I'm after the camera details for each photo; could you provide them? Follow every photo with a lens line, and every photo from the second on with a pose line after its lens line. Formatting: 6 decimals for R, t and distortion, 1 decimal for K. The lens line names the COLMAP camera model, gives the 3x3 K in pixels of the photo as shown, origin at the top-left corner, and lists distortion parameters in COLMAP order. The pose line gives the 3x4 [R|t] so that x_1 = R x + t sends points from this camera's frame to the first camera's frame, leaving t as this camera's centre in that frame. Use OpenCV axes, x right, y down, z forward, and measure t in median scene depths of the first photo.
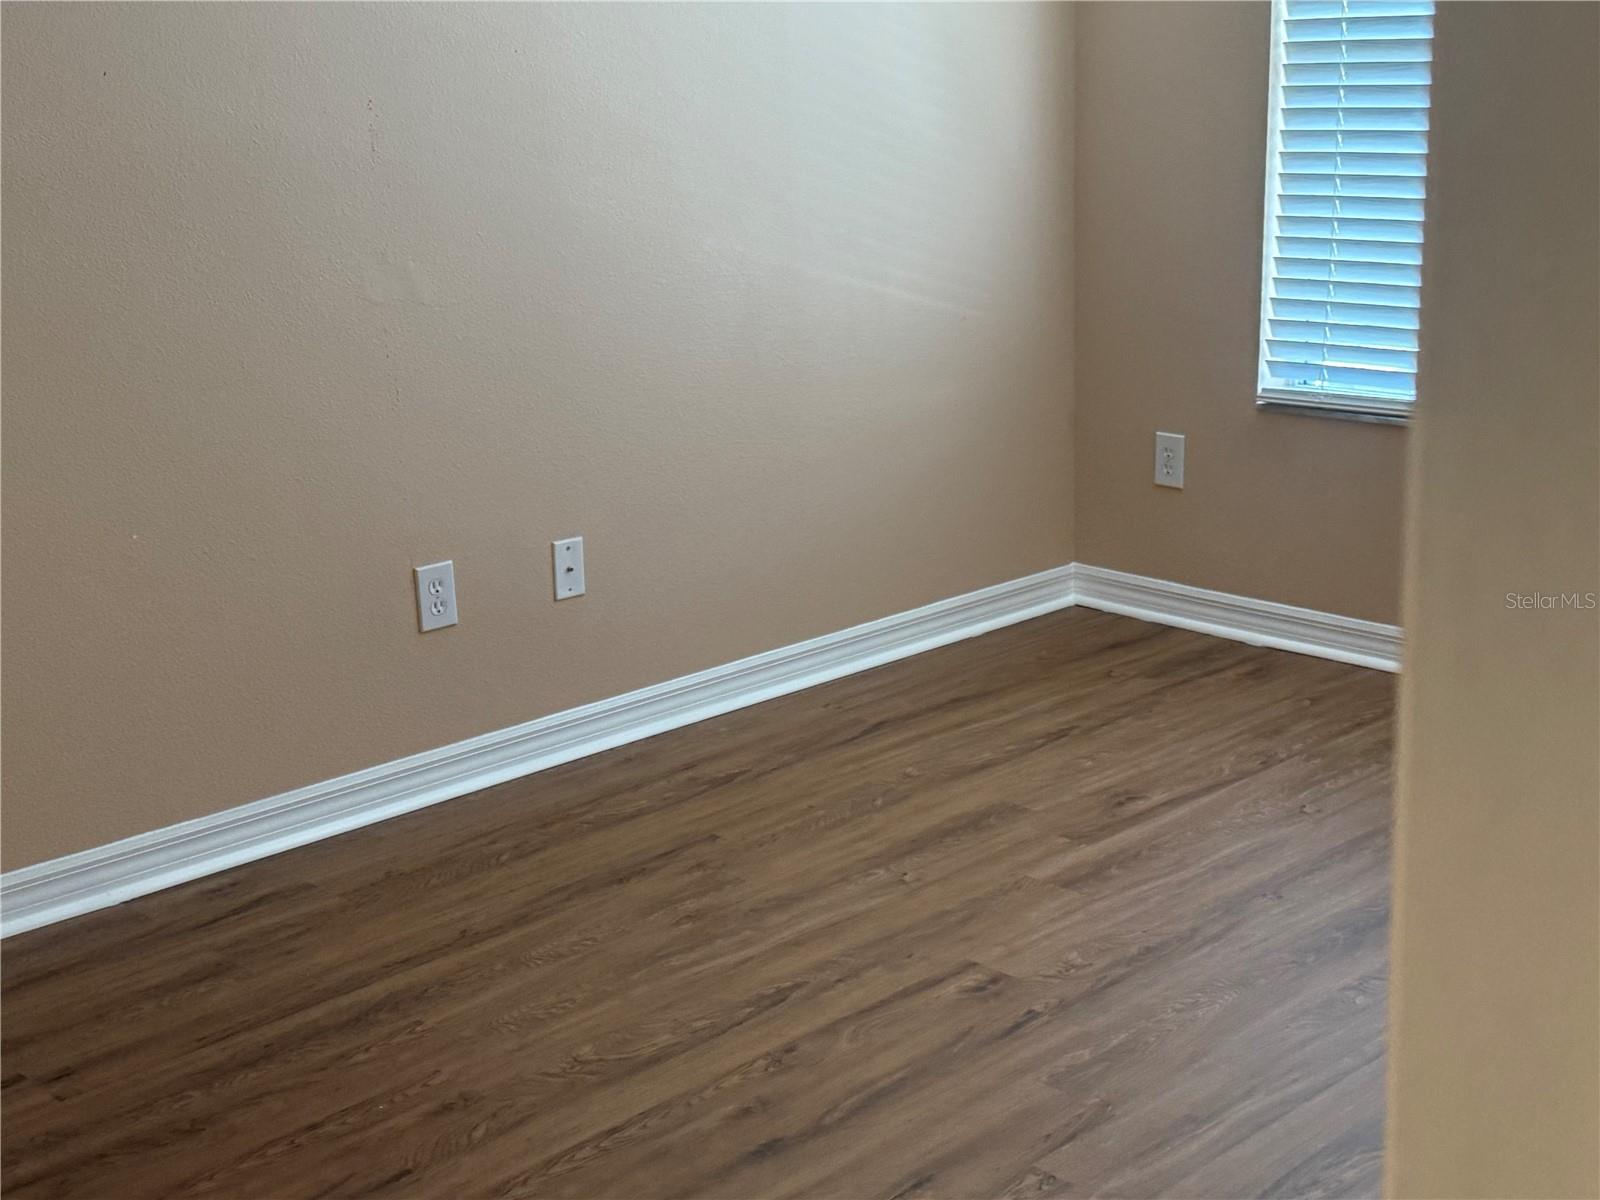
lens RADIAL K [[2128.0, 0, 804.9], [0, 2128.0, 590.4], [0, 0, 1]] dist [0.134974, 0.000000]
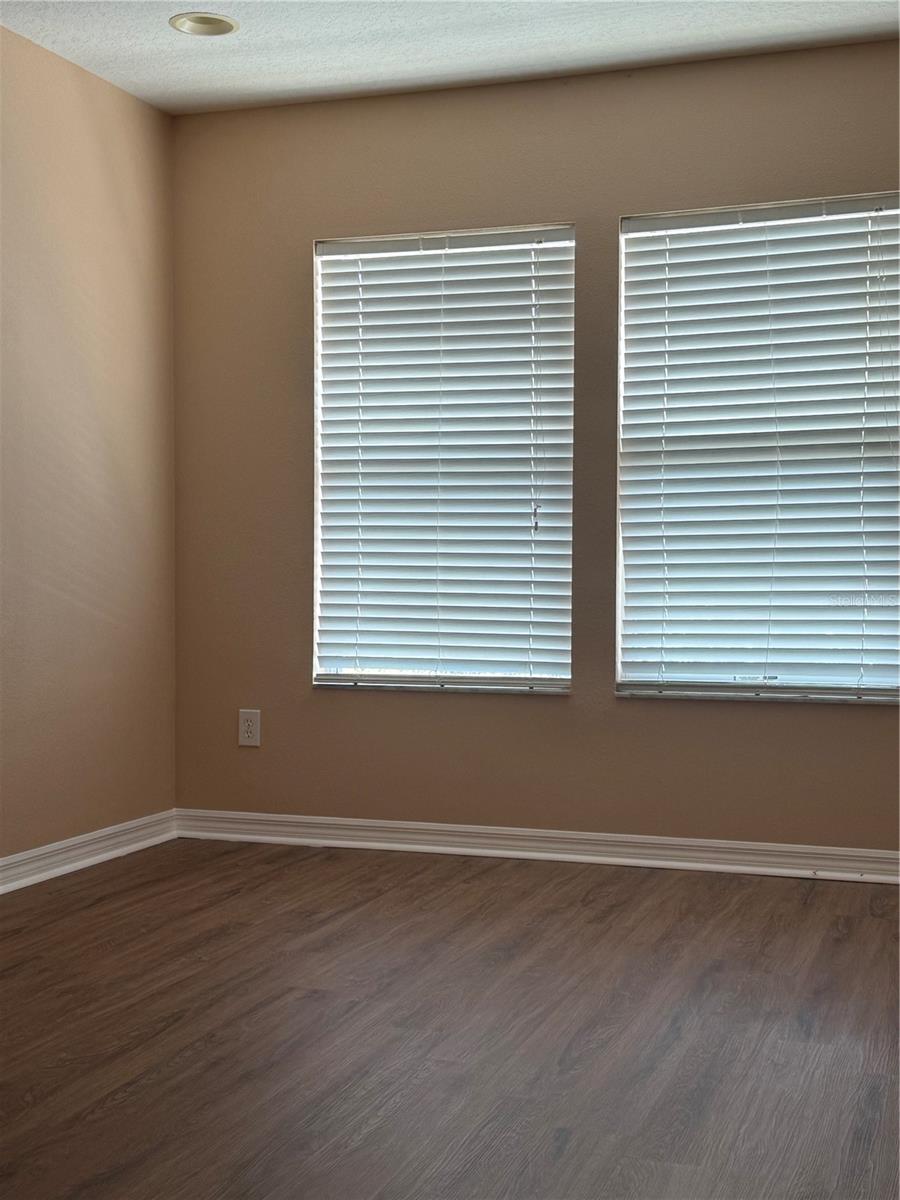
lens RADIAL K [[1596.0, 0, 441.7], [0, 1596.0, 599.4], [0, 0, 1]] dist [0.134974, 0.000000]
pose [[0.885862, 0.030129, 0.462970, -0.258091], [0.084041, 0.970960, -0.223995, 0.127282], [-0.456274, 0.237337, 0.857604, -0.040713]]
